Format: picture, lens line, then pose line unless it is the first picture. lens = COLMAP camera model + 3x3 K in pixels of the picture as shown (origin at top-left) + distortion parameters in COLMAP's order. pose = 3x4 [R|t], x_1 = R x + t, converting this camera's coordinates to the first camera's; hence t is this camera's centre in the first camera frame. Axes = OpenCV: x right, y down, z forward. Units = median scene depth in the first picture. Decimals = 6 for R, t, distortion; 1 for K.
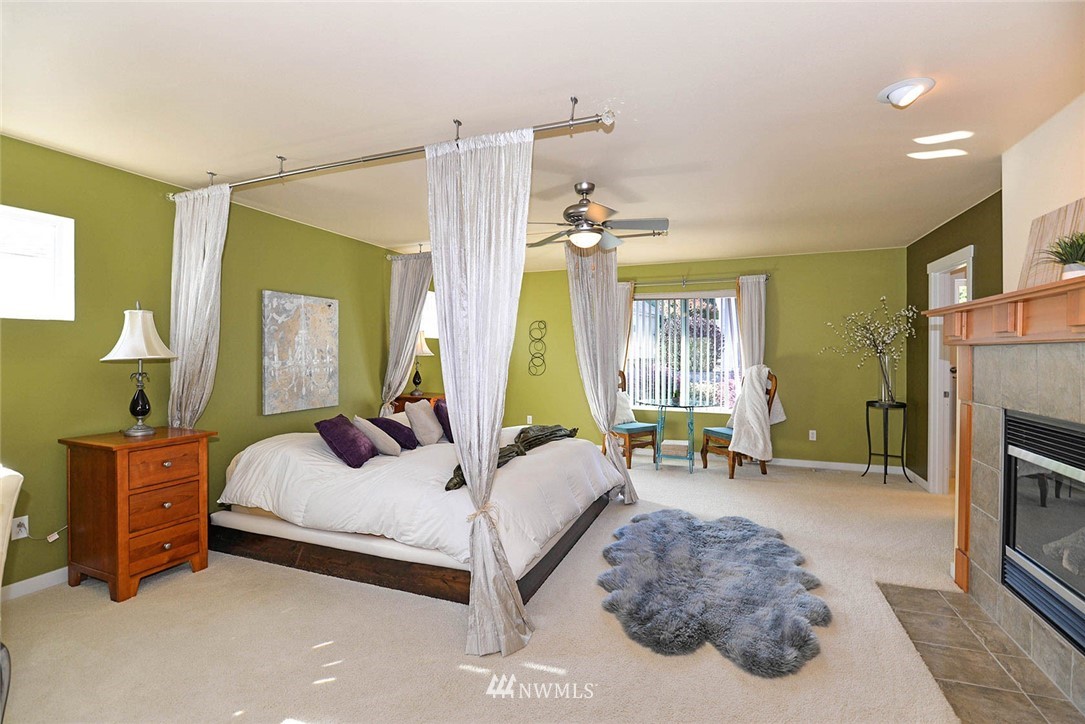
lens RADIAL K [[480.6, 0, 546.0], [0, 480.6, 349.1], [0, 0, 1]] dist [-0.015219, -0.000325]
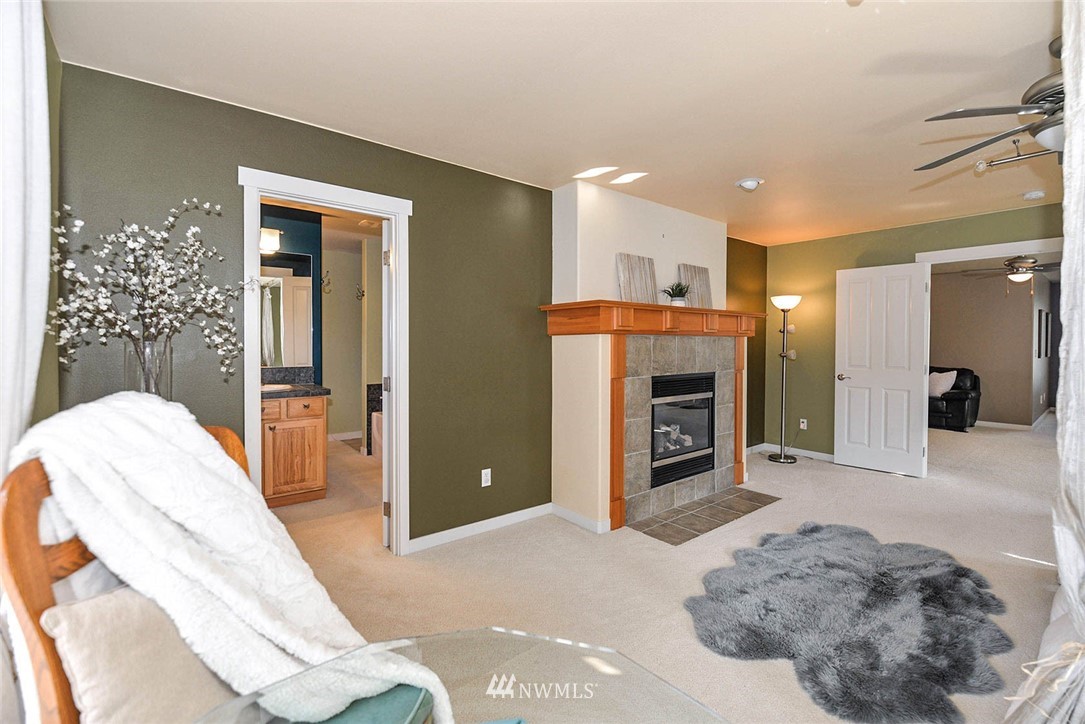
lens RADIAL K [[480.6, 0, 546.0], [0, 480.6, 349.1], [0, 0, 1]] dist [-0.015219, -0.000325]
pose [[-0.872998, -0.010483, 0.487612, 0.536604], [-0.006094, 0.999925, 0.010588, 0.022563], [-0.487687, 0.006272, -0.872996, 2.731408]]
